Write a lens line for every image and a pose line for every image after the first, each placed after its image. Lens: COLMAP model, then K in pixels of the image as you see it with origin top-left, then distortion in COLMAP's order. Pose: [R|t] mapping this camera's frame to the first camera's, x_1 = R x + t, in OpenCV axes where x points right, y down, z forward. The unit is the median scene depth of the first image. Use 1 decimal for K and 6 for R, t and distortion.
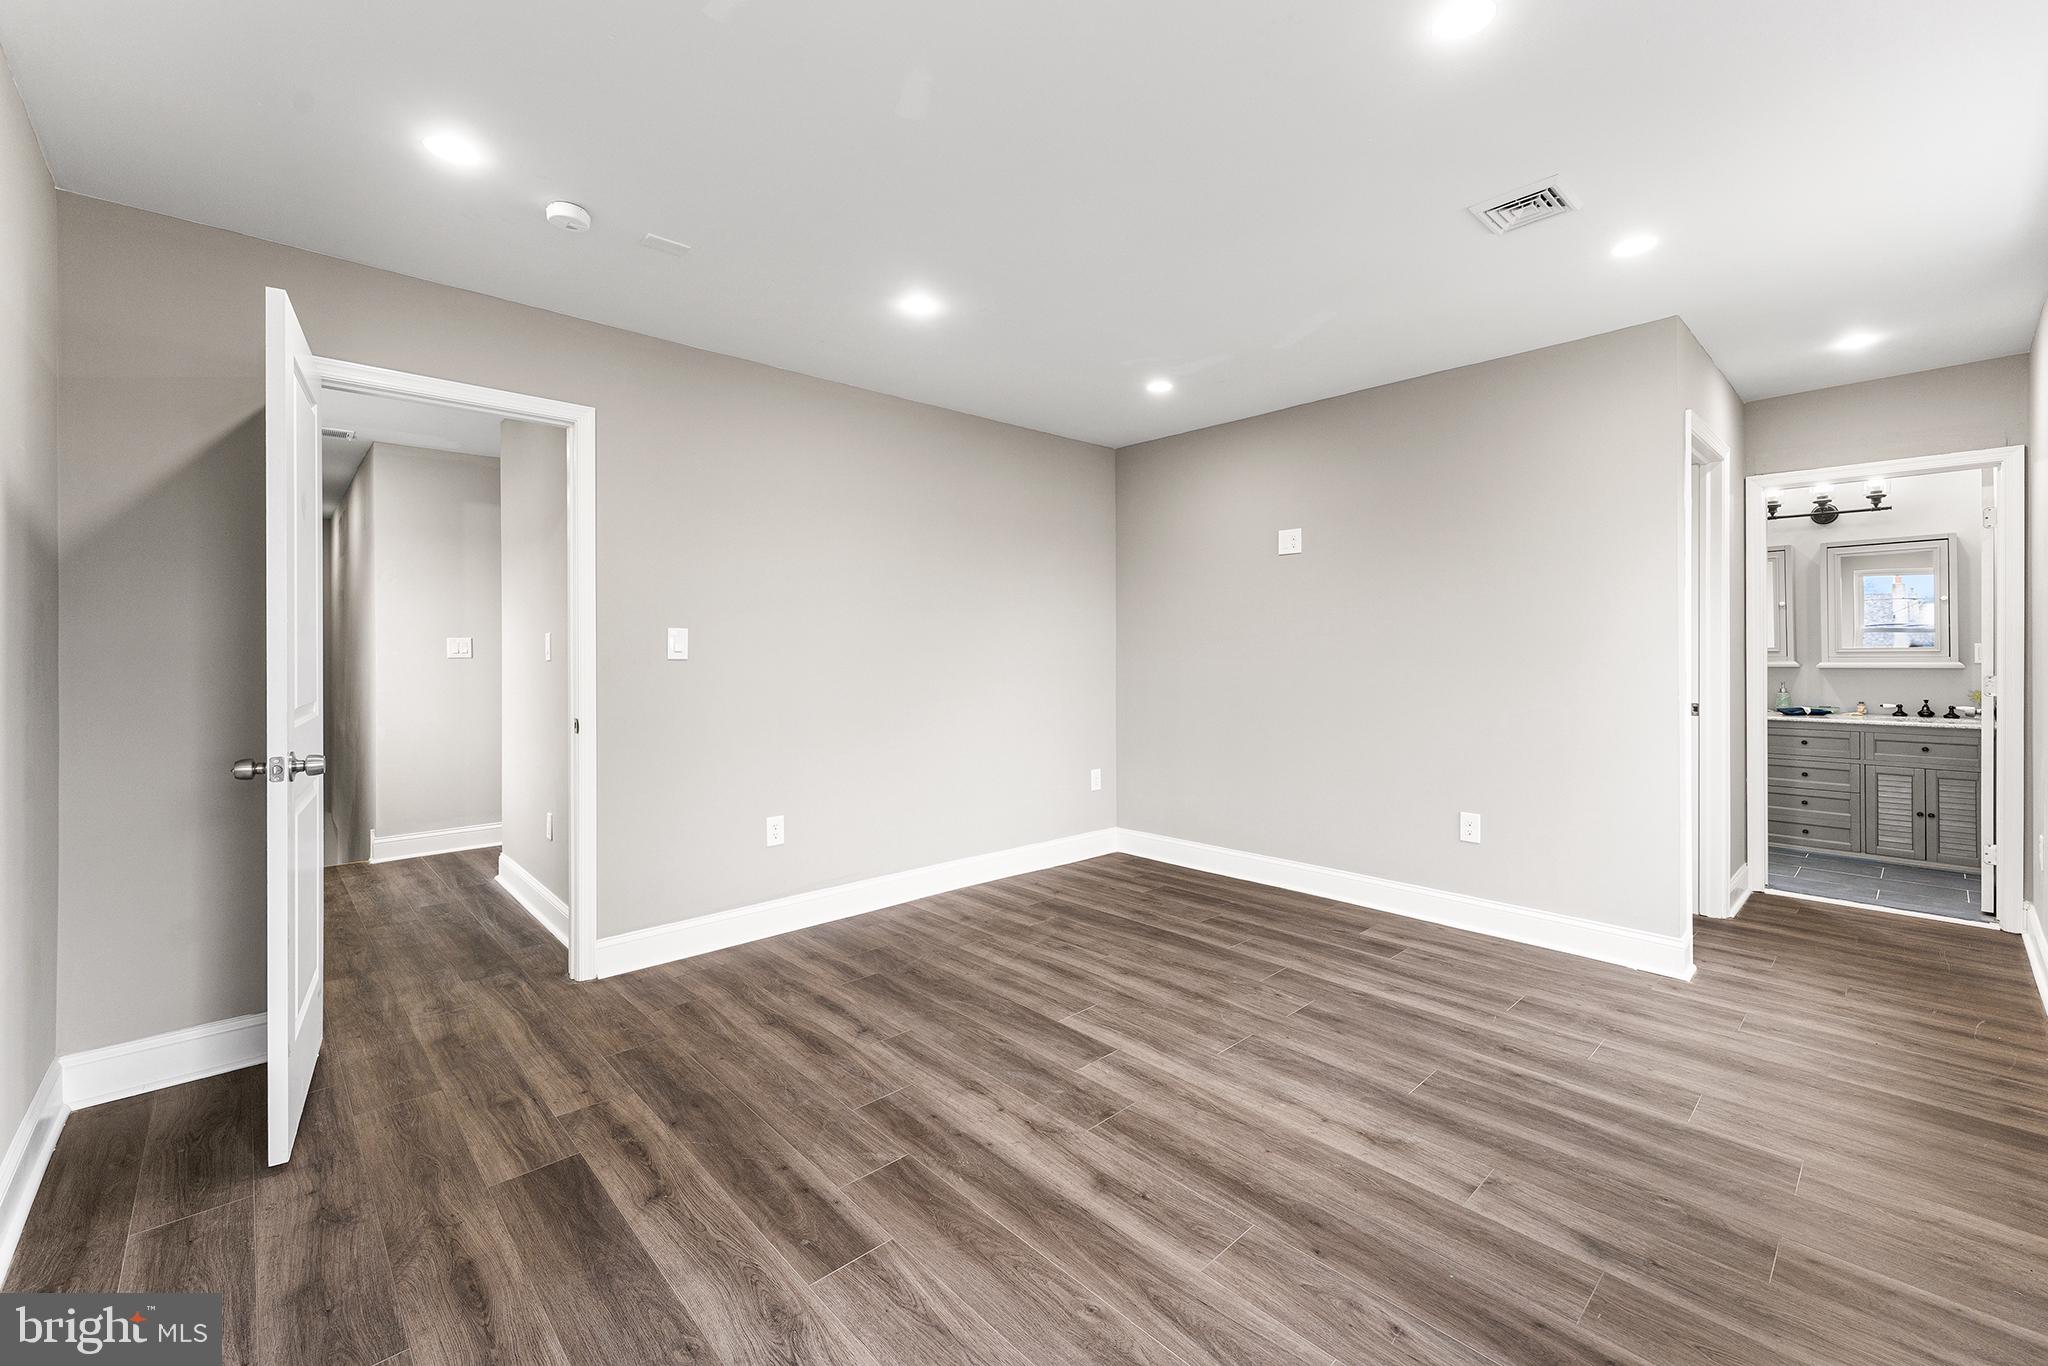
lens RADIAL K [[835.2, 0, 1013.2], [0, 835.2, 651.7], [0, 0, 1]] dist [0.000333, -0.000431]
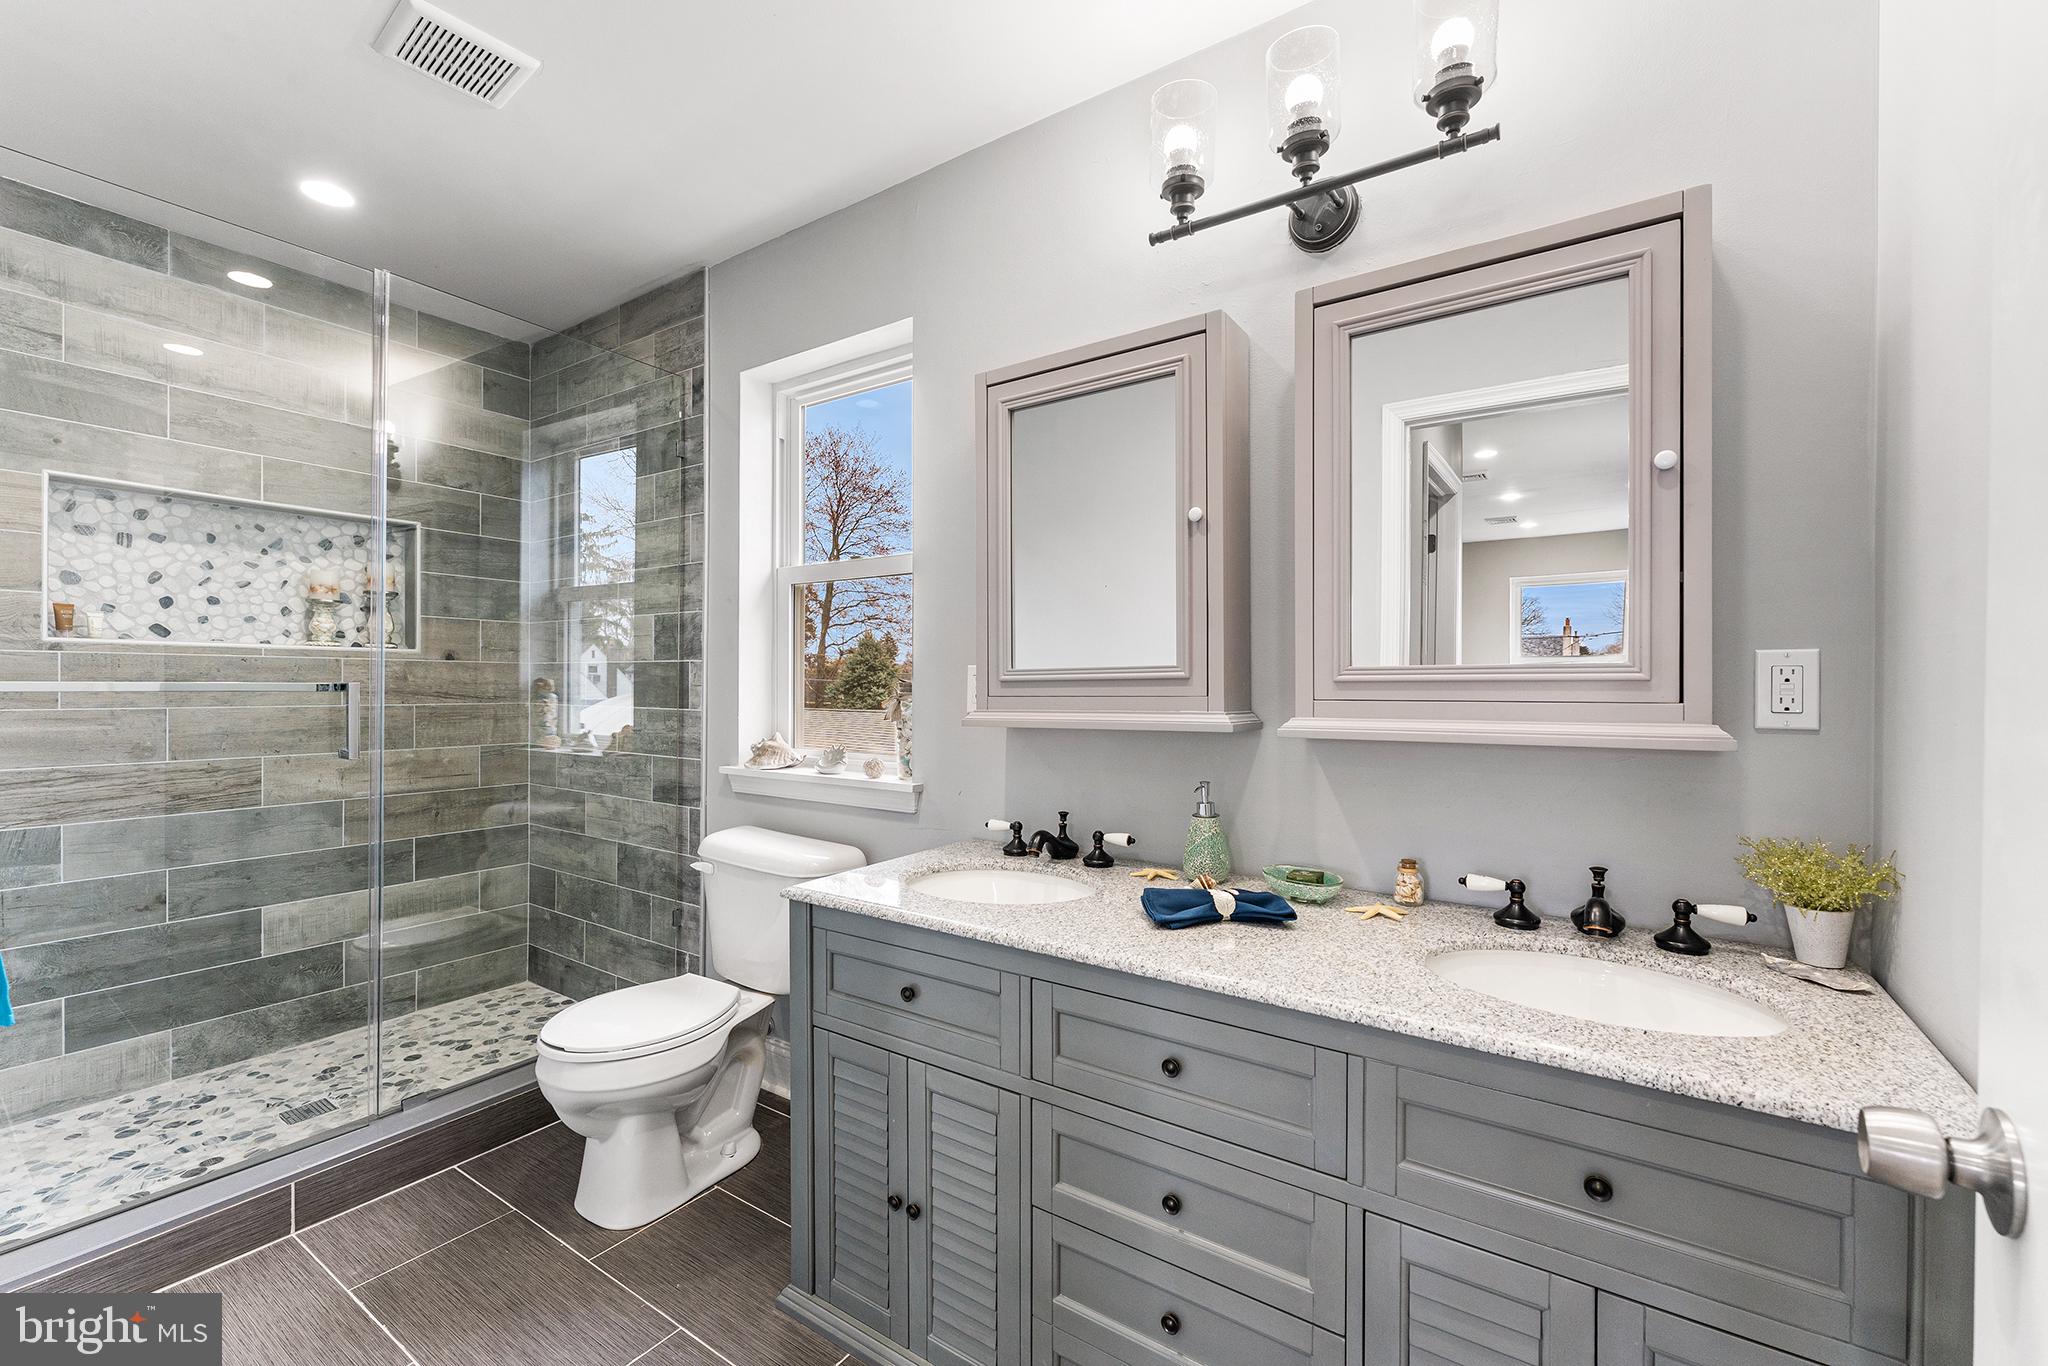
lens RADIAL K [[835.2, 0, 1026.2], [0, 835.2, 687.5], [0, 0, 1]] dist [0.000333, -0.000431]
pose [[0.971867, 0.011944, 0.235227, 0.843865], [-0.012598, 0.999920, 0.001278, 0.003564], [-0.235193, -0.004205, 0.971940, 0.776295]]
